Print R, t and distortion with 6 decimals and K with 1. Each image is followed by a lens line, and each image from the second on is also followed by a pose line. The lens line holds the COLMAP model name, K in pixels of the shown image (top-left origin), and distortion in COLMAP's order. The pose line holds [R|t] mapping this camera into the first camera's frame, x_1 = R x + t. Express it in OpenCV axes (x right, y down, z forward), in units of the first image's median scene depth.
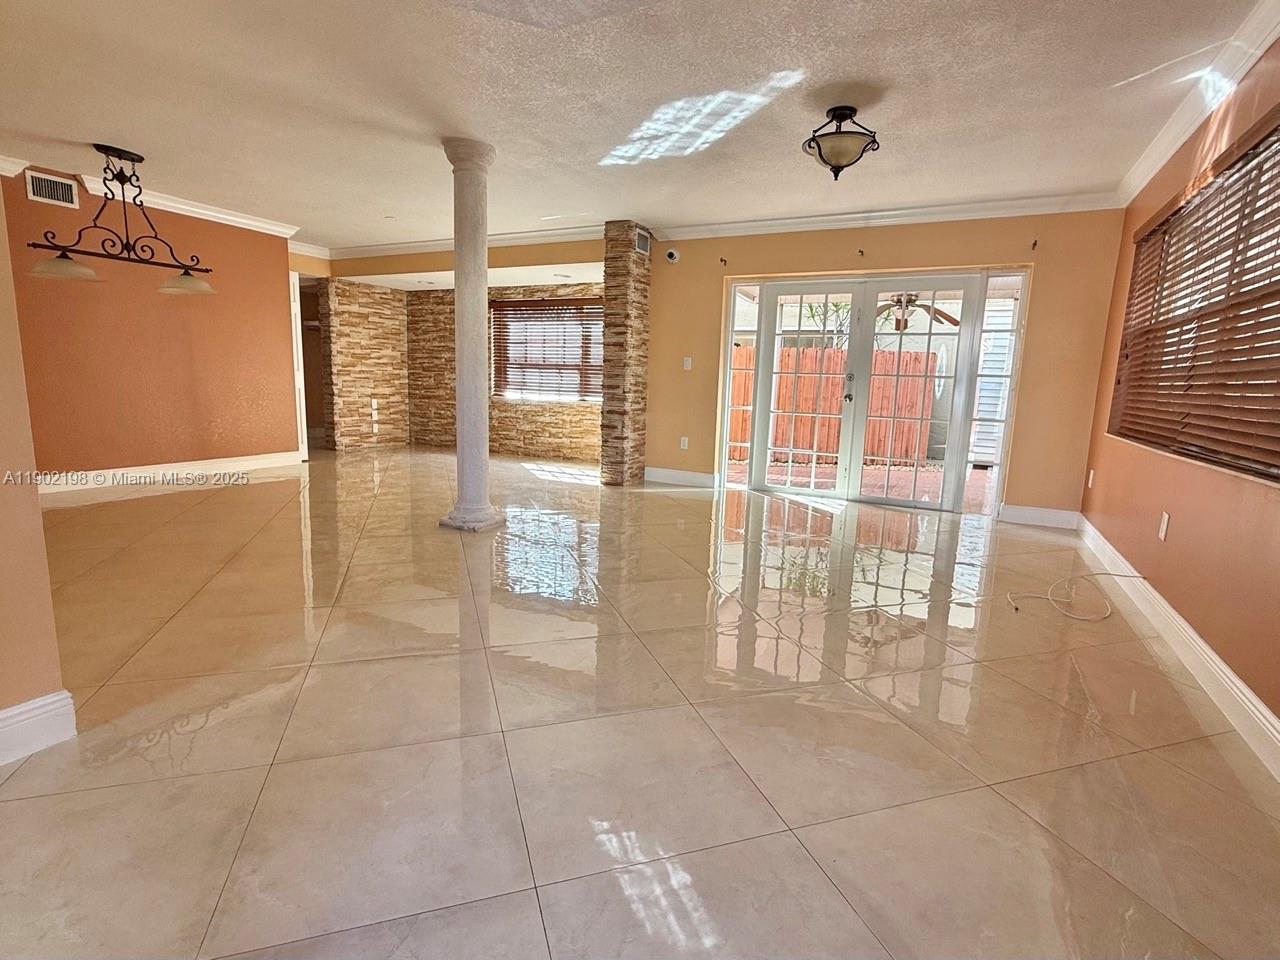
lens RADIAL K [[635.5, 0, 640.7], [0, 635.5, 481.7], [0, 0, 1]] dist [-0.004955, -0.001419]
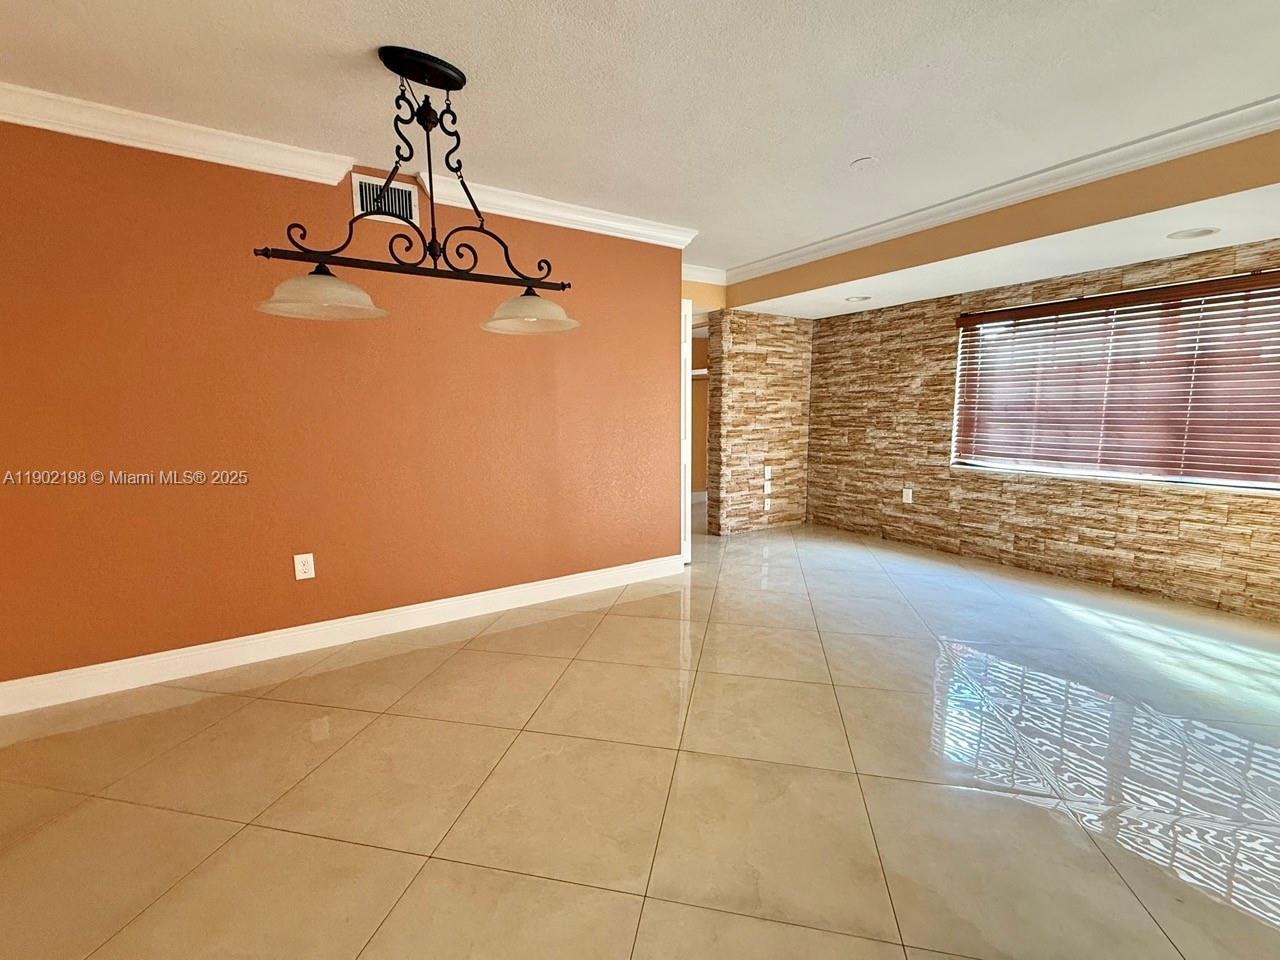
lens RADIAL K [[547.5, 0, 638.8], [0, 547.5, 480.8], [0, 0, 1]] dist [0.000691, -0.000315]
pose [[0.859779, 0.027507, -0.509925, -0.230484], [-0.046285, 0.998636, -0.024171, -0.094383], [0.508565, 0.044383, 0.859879, 0.382503]]
